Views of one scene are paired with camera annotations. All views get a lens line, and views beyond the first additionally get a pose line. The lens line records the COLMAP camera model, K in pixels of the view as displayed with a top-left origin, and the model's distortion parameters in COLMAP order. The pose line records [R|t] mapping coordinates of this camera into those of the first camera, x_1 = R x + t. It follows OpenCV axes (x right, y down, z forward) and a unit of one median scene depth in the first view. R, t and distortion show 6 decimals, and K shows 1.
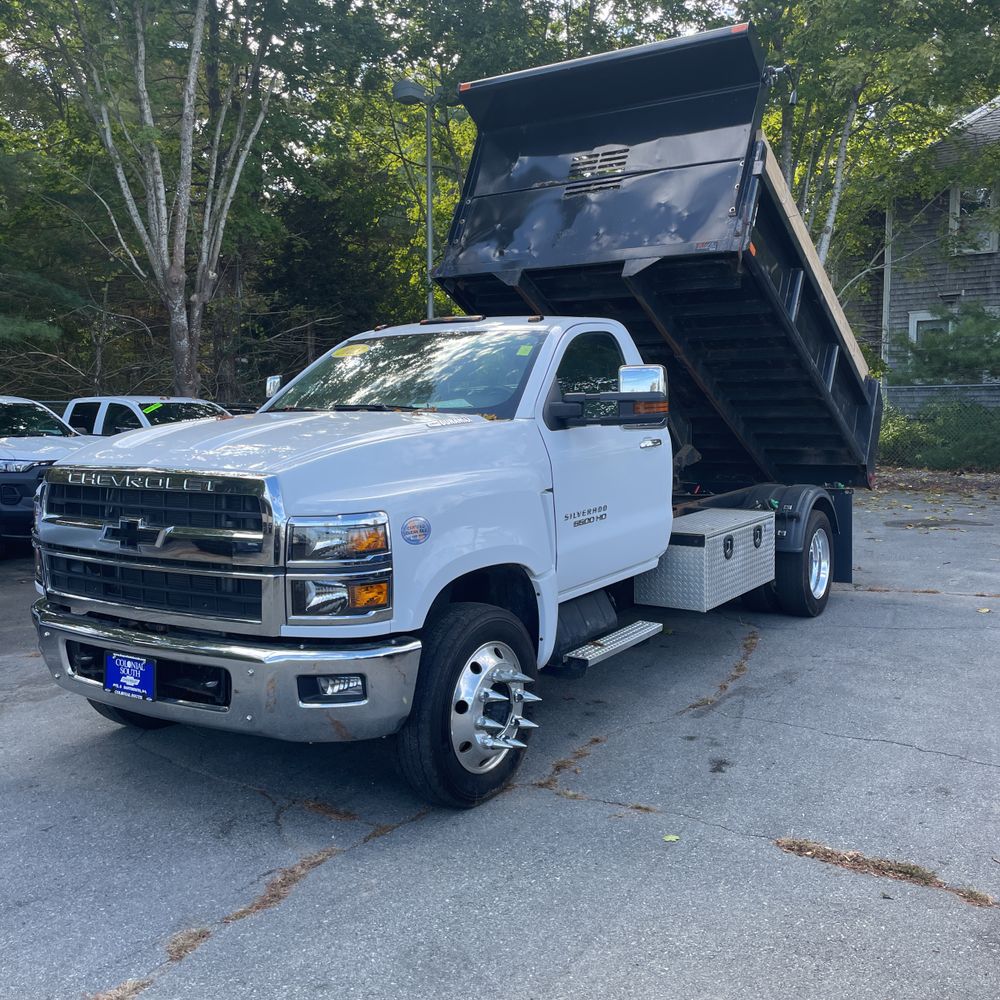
lens RADIAL K [[1016.5, 0, 503.9], [0, 1016.5, 496.9], [0, 0, 1]] dist [0.036166, 0.000000]
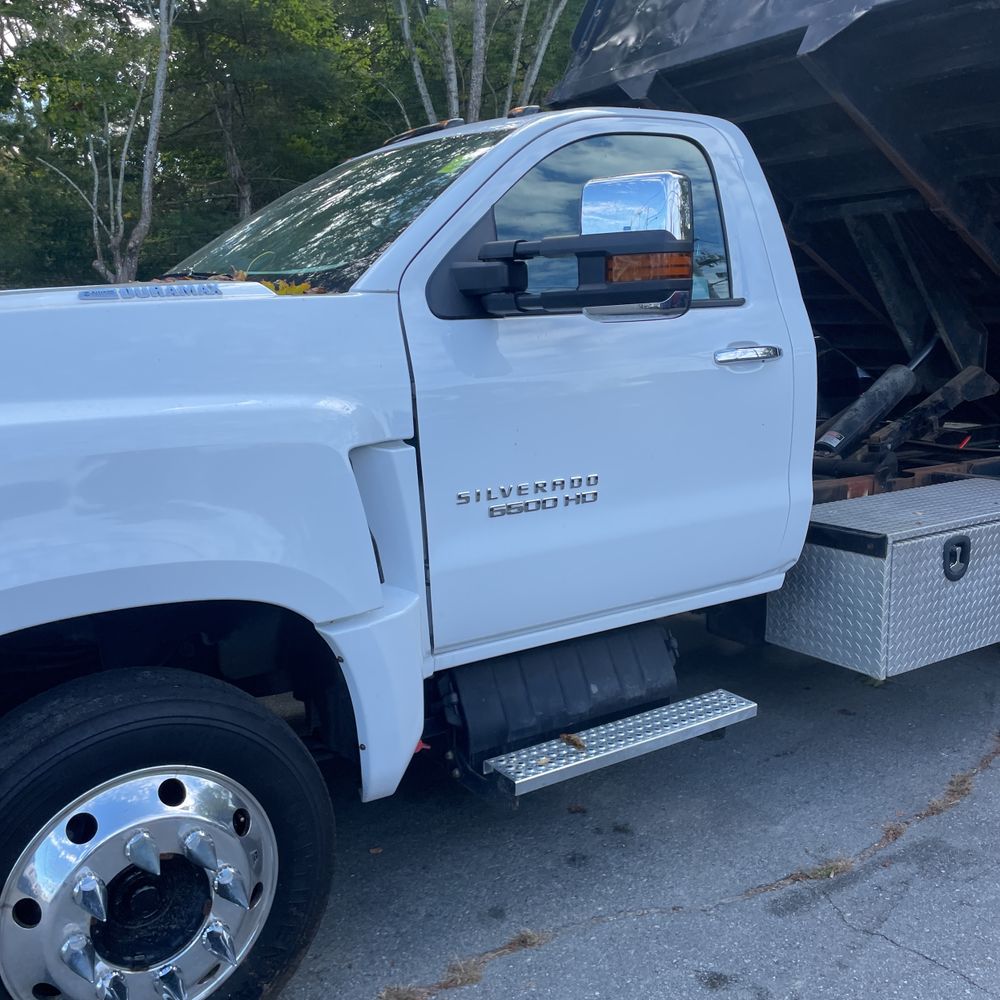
lens RADIAL K [[1016.5, 0, 494.5], [0, 1016.5, 496.6], [0, 0, 1]] dist [0.036166, 0.000000]
pose [[0.924777, 0.069508, -0.374108, 0.264353], [-0.041900, 0.995797, 0.081440, -0.021841], [0.378196, -0.059639, 0.923802, 0.567176]]
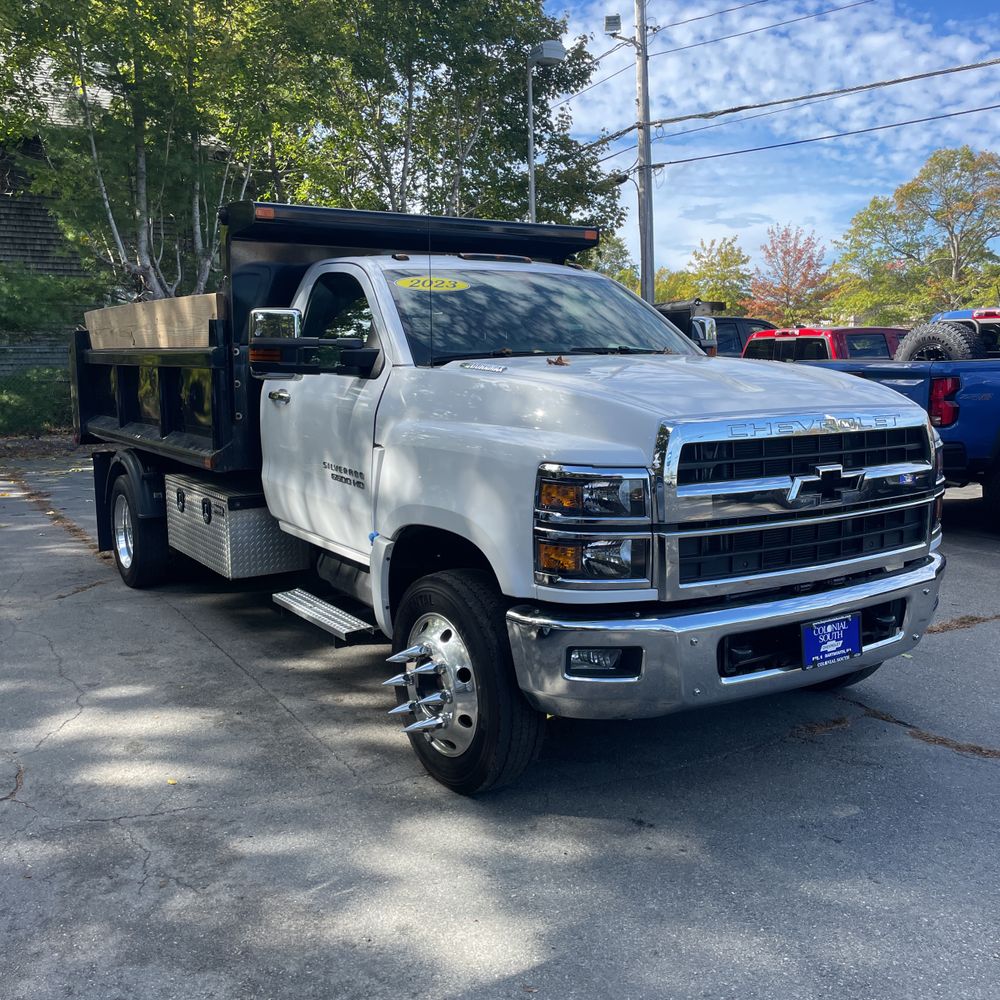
lens RADIAL K [[1016.5, 0, 491.4], [0, 1016.5, 494.9], [0, 0, 1]] dist [0.036166, 0.000000]
pose [[0.386724, -0.112028, 0.915365, -1.115385], [0.086928, 0.992603, 0.084756, -0.048991], [-0.918089, 0.046794, 0.393602, 0.784100]]
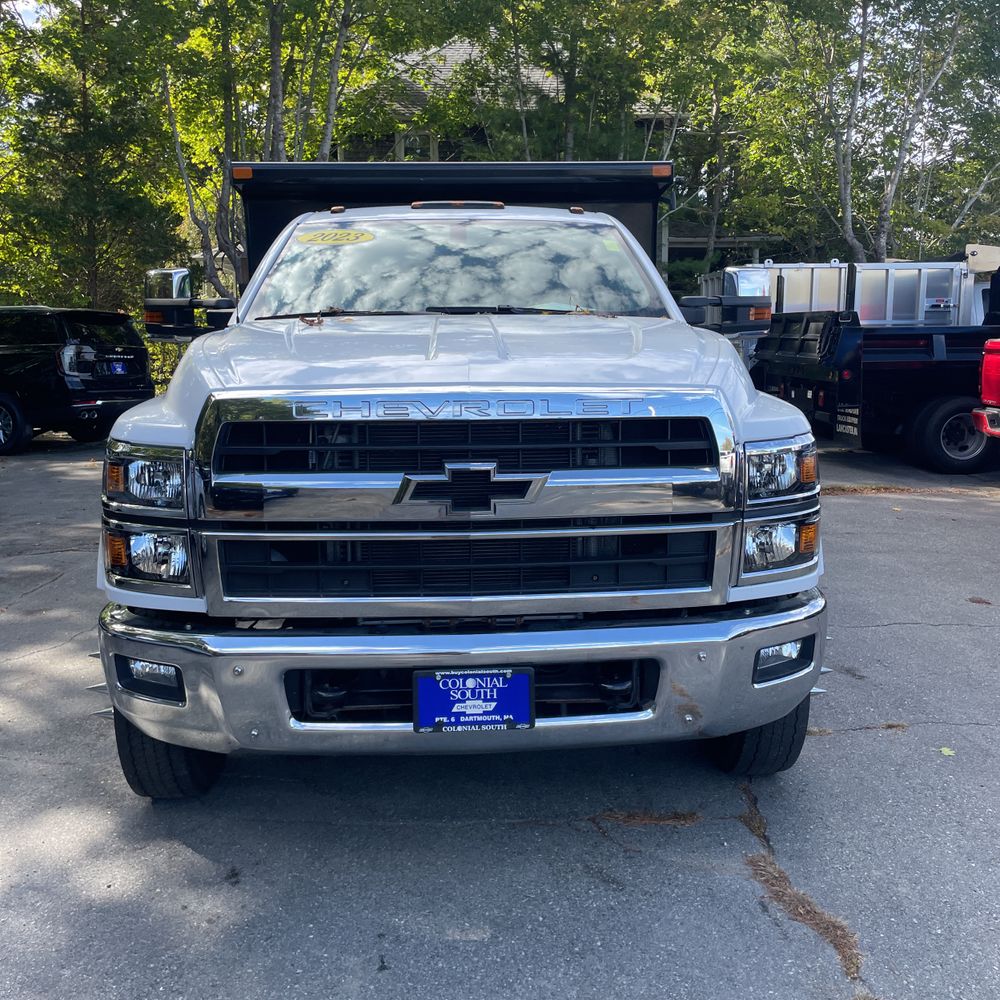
lens RADIAL K [[1016.5, 0, 486.3], [0, 1016.5, 480.9], [0, 0, 1]] dist [0.036166, 0.000000]
pose [[0.796781, -0.080354, 0.598902, -0.641719], [0.052104, 0.996564, 0.064388, -0.009381], [-0.602018, -0.020098, 0.798230, 0.398525]]
